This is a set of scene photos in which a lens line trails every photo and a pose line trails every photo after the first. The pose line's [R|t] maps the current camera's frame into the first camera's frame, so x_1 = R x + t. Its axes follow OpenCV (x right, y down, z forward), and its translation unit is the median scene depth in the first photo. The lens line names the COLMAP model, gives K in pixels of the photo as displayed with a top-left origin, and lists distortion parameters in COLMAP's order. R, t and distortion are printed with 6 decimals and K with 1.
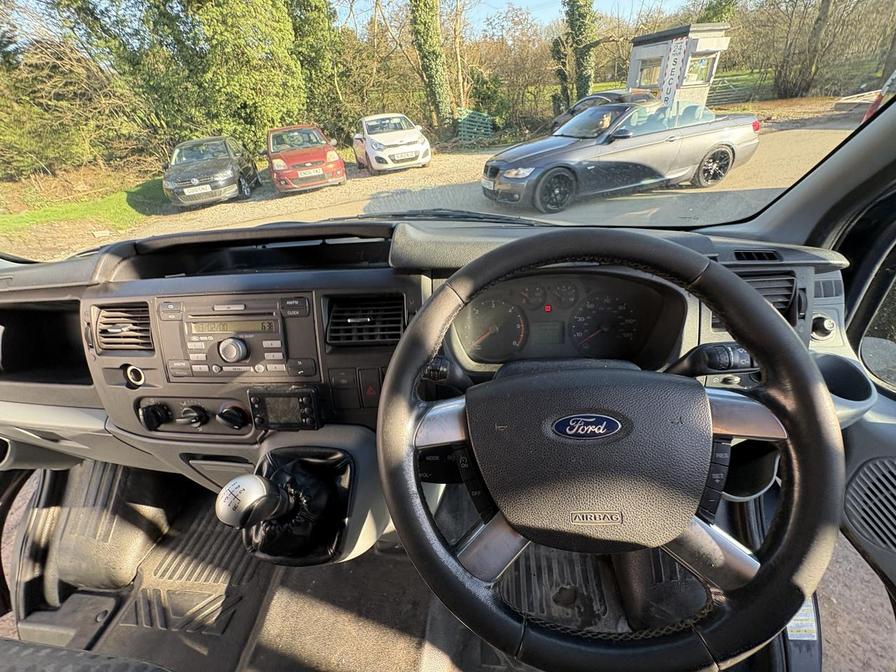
lens RADIAL K [[357.0, 0, 451.3], [0, 357.0, 340.1], [0, 0, 1]] dist [0.003215, 0.000169]
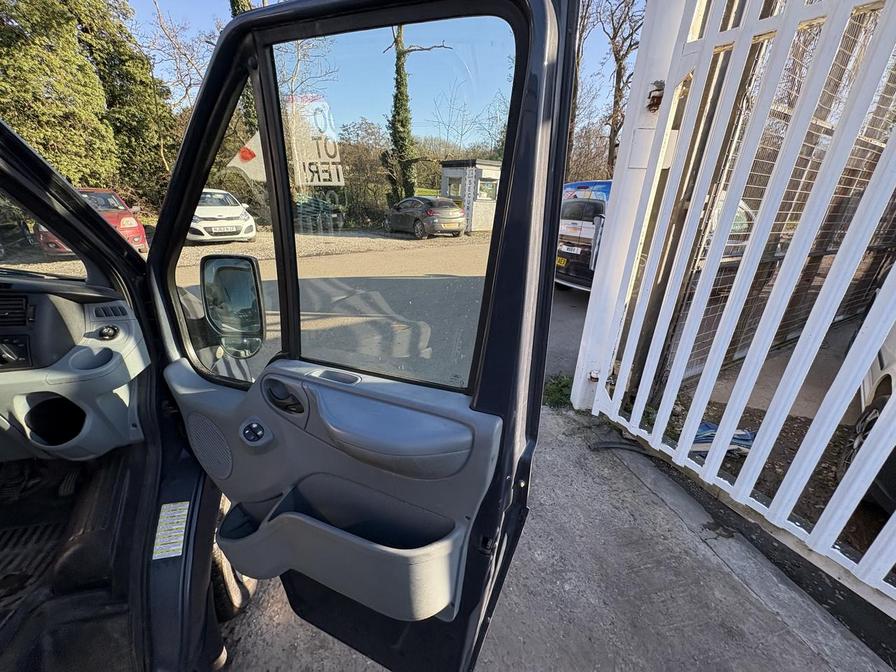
lens RADIAL K [[357.0, 0, 447.5], [0, 357.0, 339.6], [0, 0, 1]] dist [0.003215, 0.000169]
pose [[0.938497, -0.016771, 0.344881, 0.978132], [0.086730, 0.978247, -0.188443, 0.225584], [-0.334218, 0.206764, 0.919536, -0.544590]]
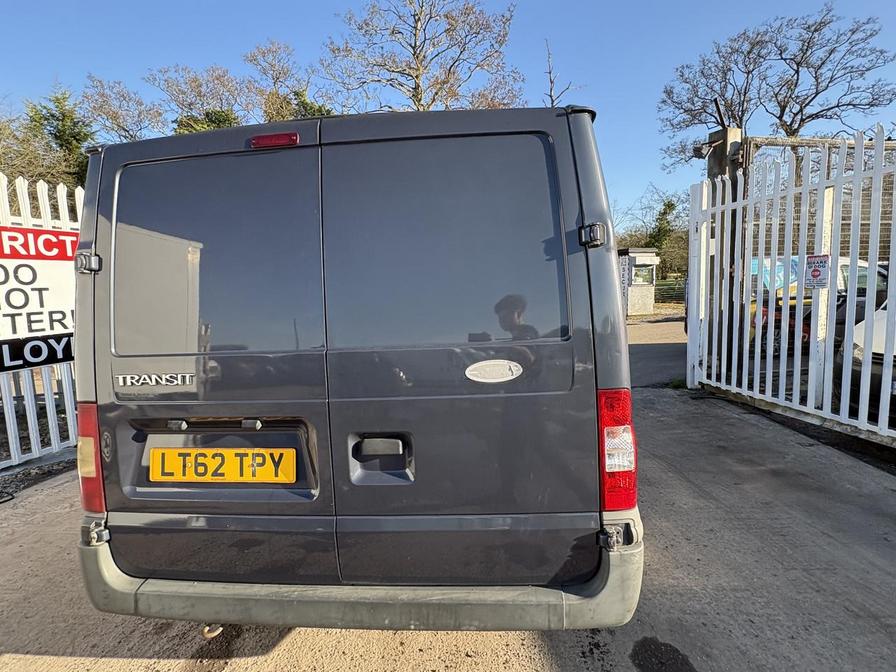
lens RADIAL K [[451.7, 0, 449.3], [0, 451.7, 332.4], [0, 0, 1]] dist [0.003888, -0.000601]
pose [[0.998906, 0.043731, 0.016581, -0.394891], [-0.030615, 0.879430, -0.475043, 2.604011], [-0.035356, 0.474016, 0.879806, -3.662127]]
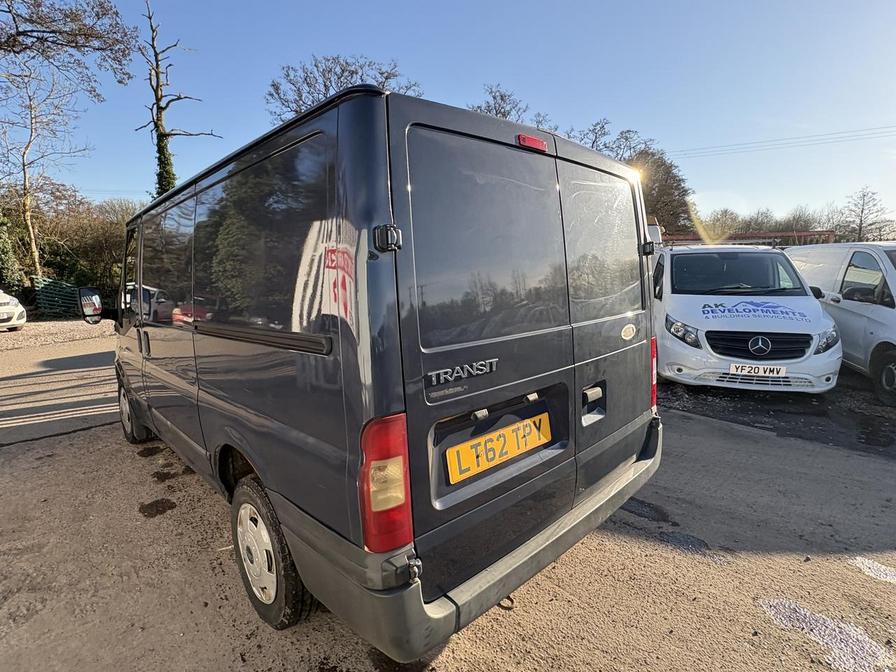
lens RADIAL K [[451.7, 0, 448.7], [0, 451.7, 330.5], [0, 0, 1]] dist [0.003888, -0.000601]
pose [[0.644865, -0.027058, 0.763817, -2.392341], [0.384683, 0.875051, -0.293777, 2.343640], [-0.660430, 0.483274, 0.574699, -3.070288]]
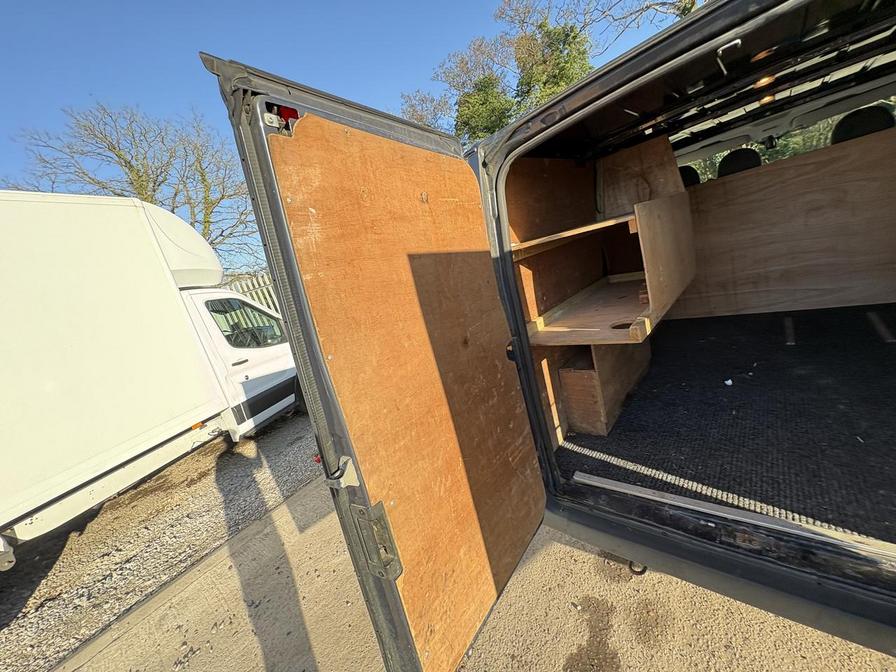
lens RADIAL K [[357.0, 0, 451.2], [0, 357.0, 336.9], [0, 0, 1]] dist [0.003215, 0.000169]
pose [[0.812723, -0.006145, -0.582618, -0.884690], [-0.126651, 0.974172, -0.186947, 2.287350], [0.568719, 0.225725, 0.790953, -3.489287]]
